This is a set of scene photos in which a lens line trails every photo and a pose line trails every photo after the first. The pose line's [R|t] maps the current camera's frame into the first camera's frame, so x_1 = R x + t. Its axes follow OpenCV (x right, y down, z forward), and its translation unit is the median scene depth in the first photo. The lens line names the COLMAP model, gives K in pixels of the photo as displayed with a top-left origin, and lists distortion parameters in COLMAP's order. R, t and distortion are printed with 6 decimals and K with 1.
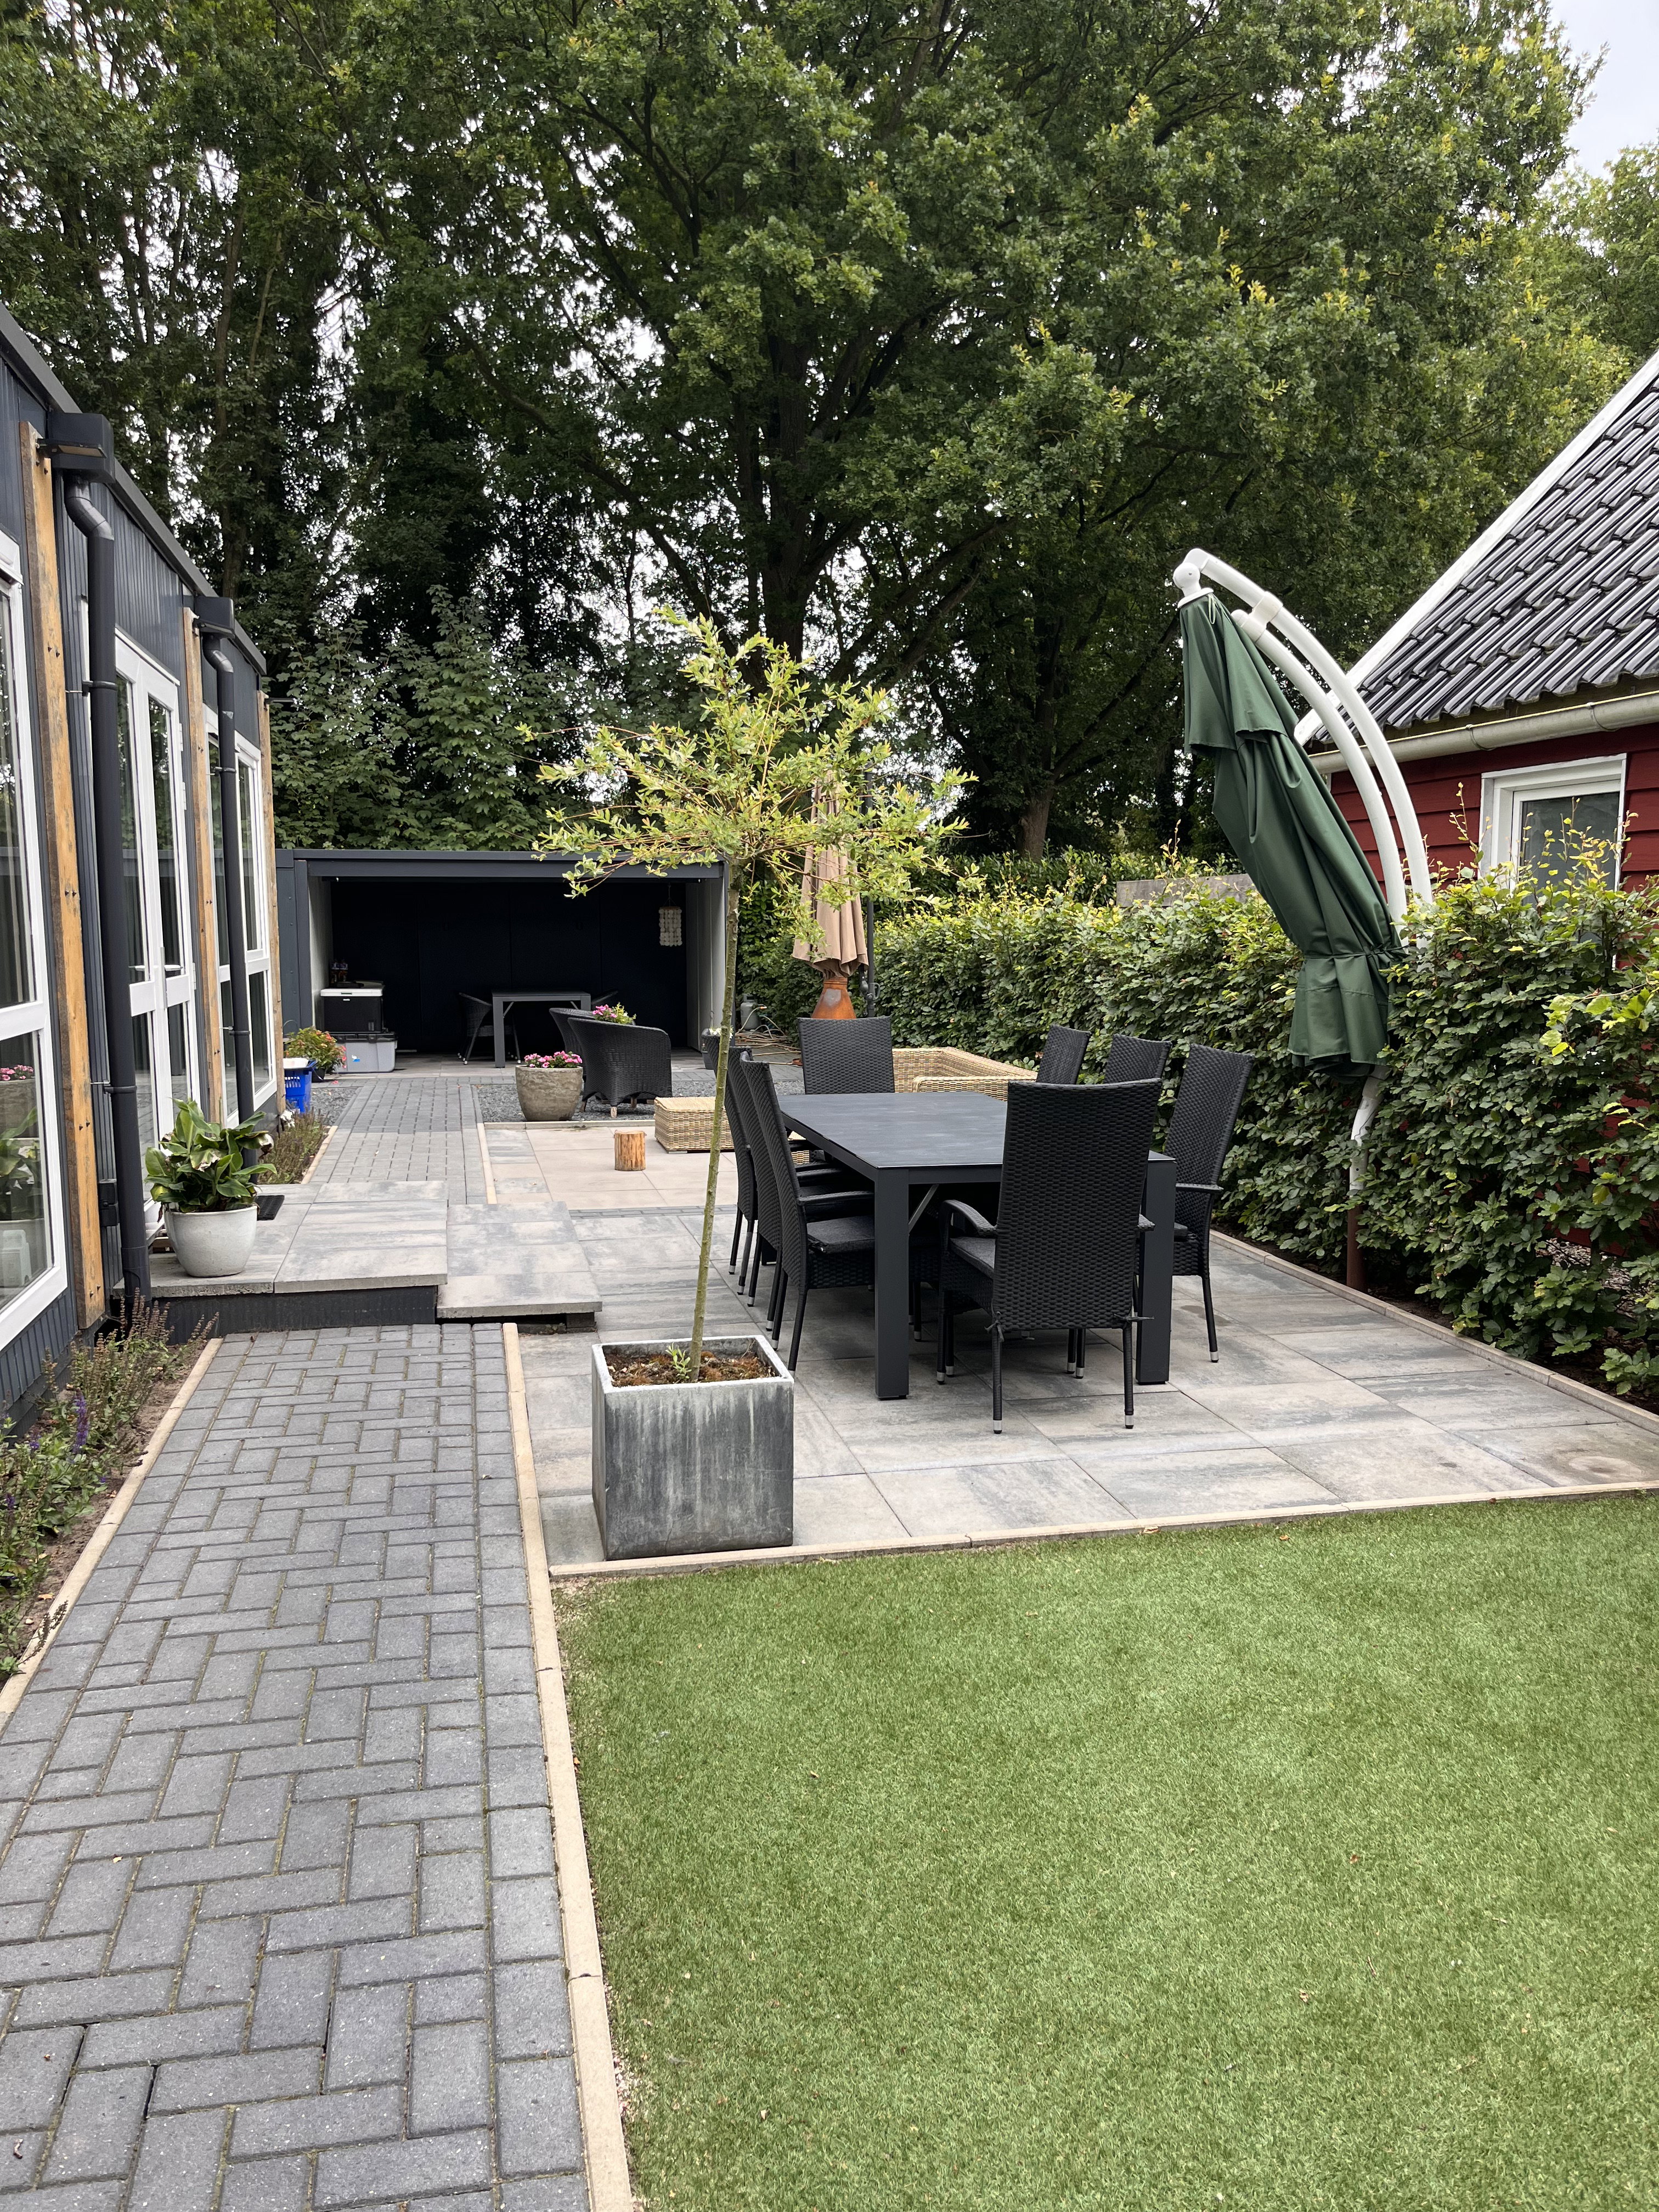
lens RADIAL K [[1662.8, 0, 844.3], [0, 1662.8, 1121.7], [0, 0, 1]] dist [0.073183, -0.114903]
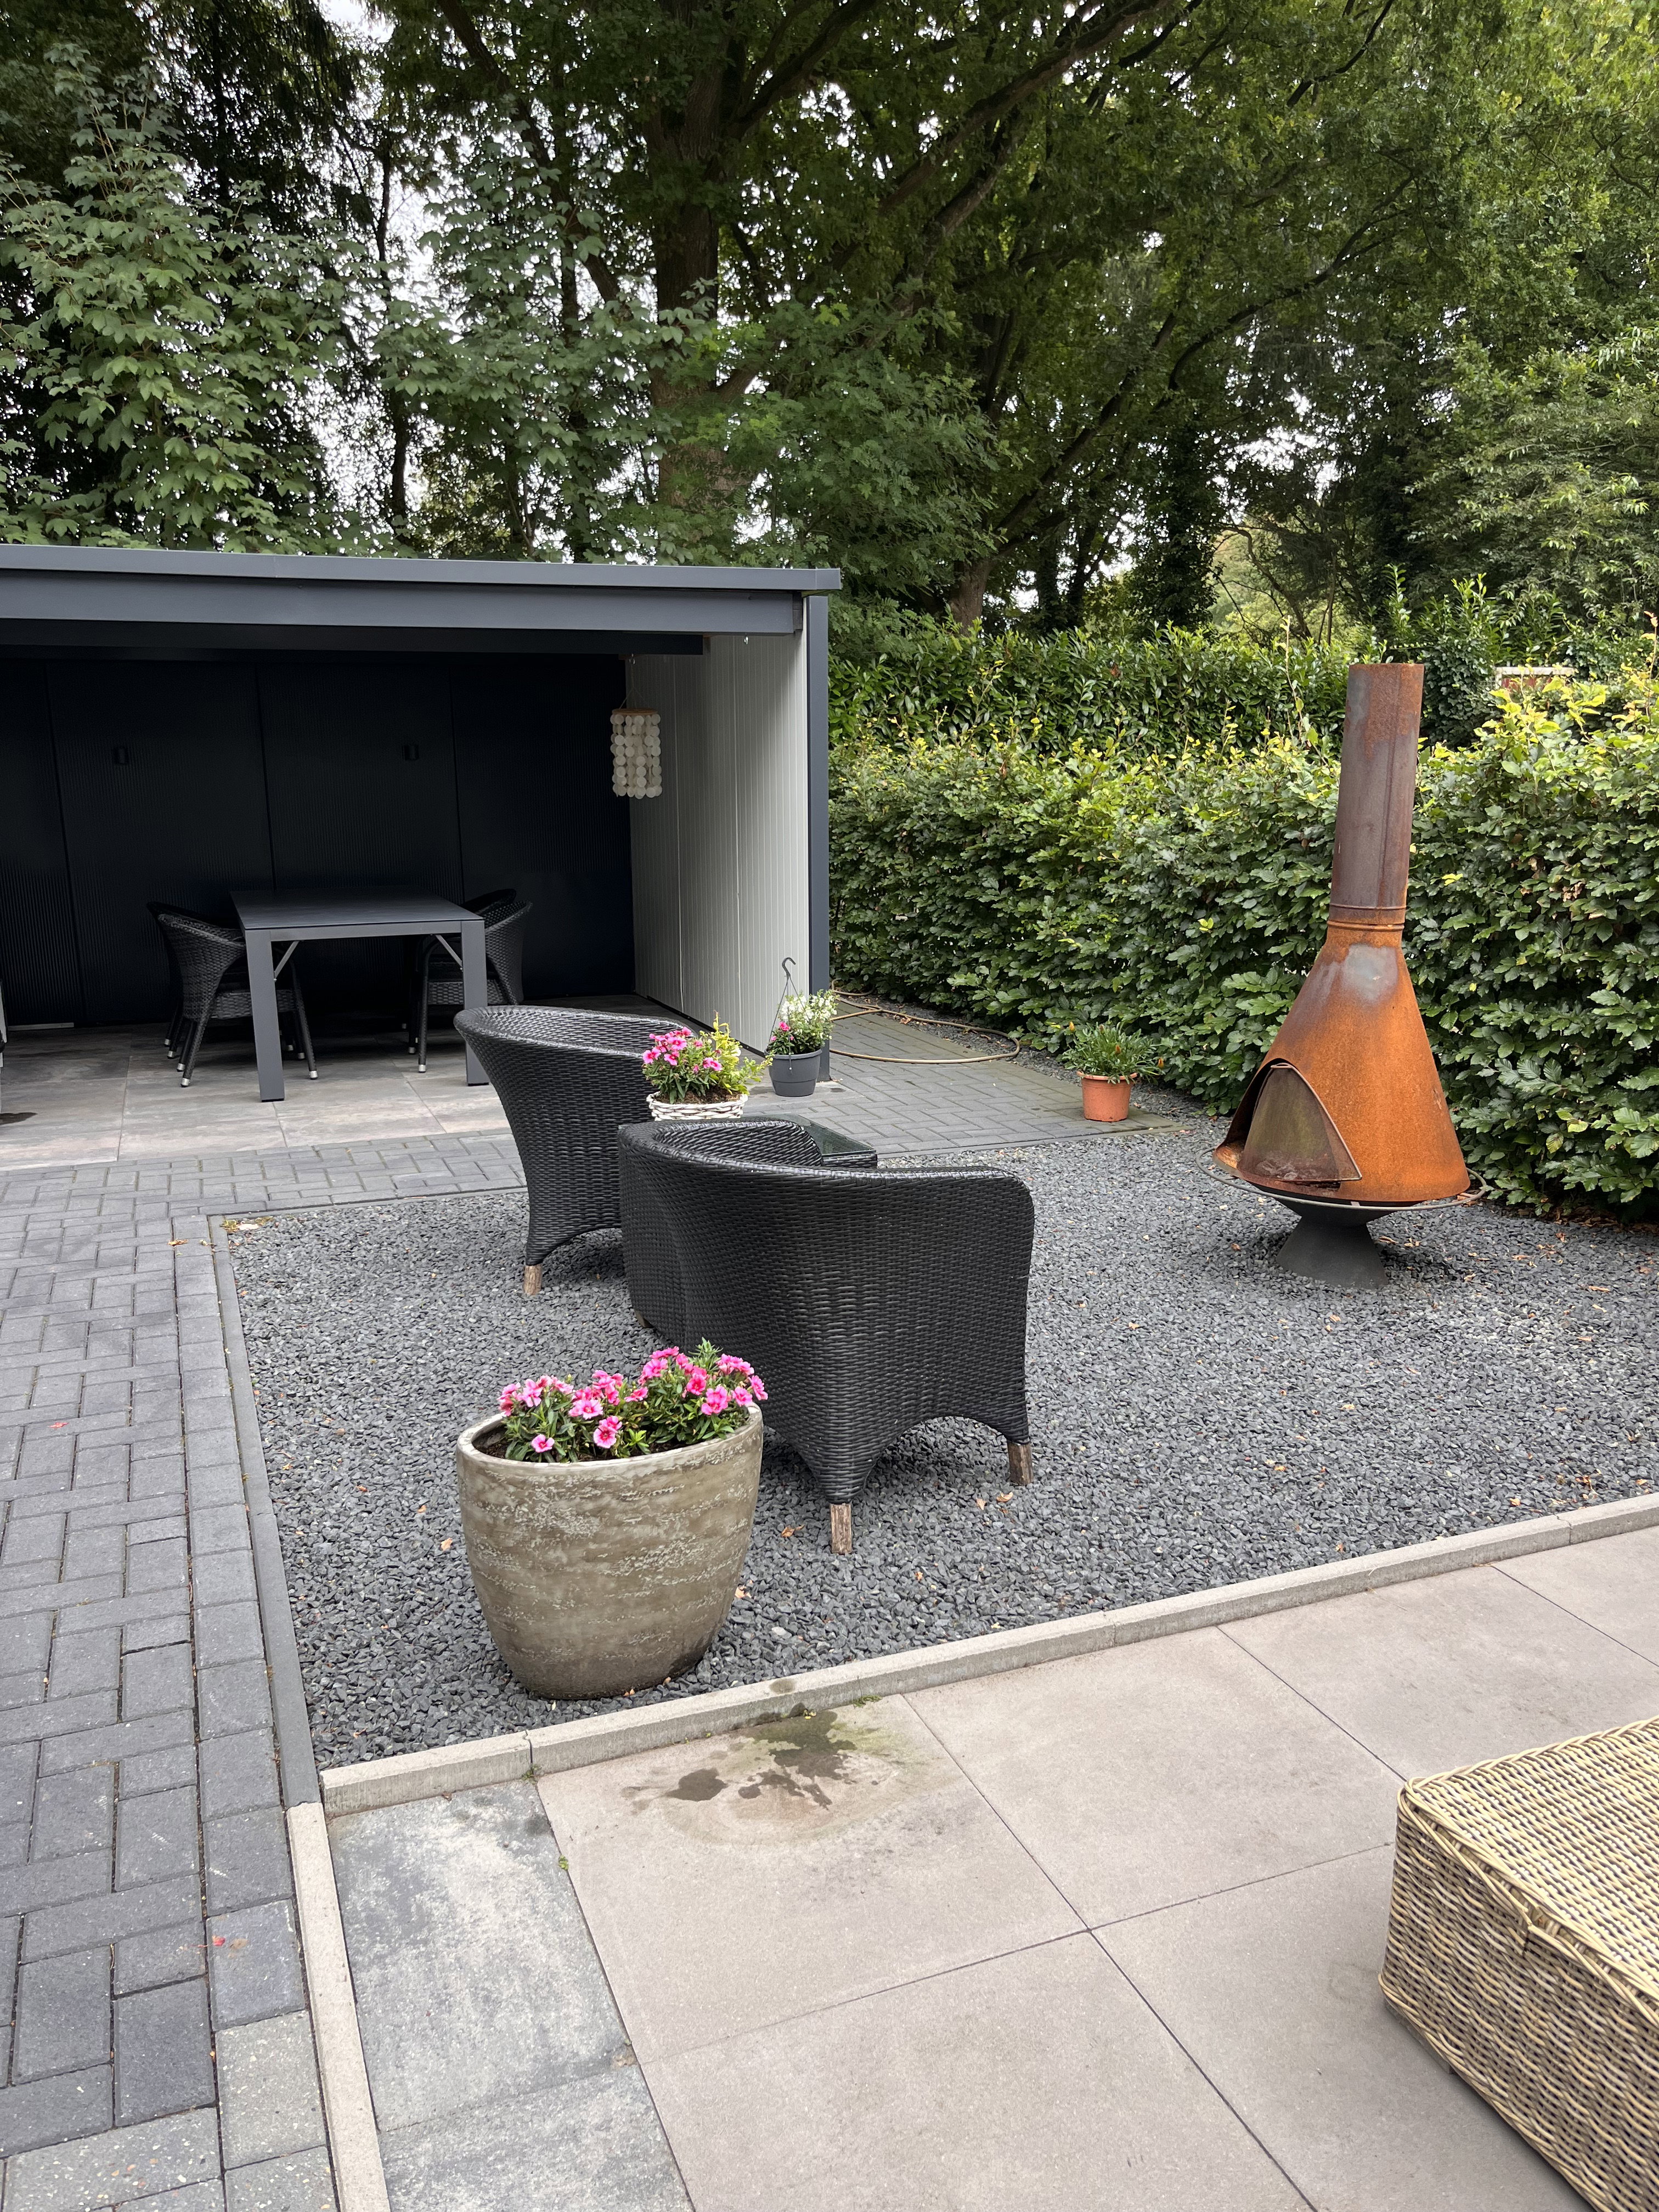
lens RADIAL K [[1662.8, 0, 844.3], [0, 1662.8, 1121.7], [0, 0, 1]] dist [0.073183, -0.114903]
pose [[0.988072, -0.042595, 0.147984, -0.110990], [0.027577, 0.994393, 0.102092, -0.059146], [-0.151503, -0.096793, 0.983706, 0.487063]]
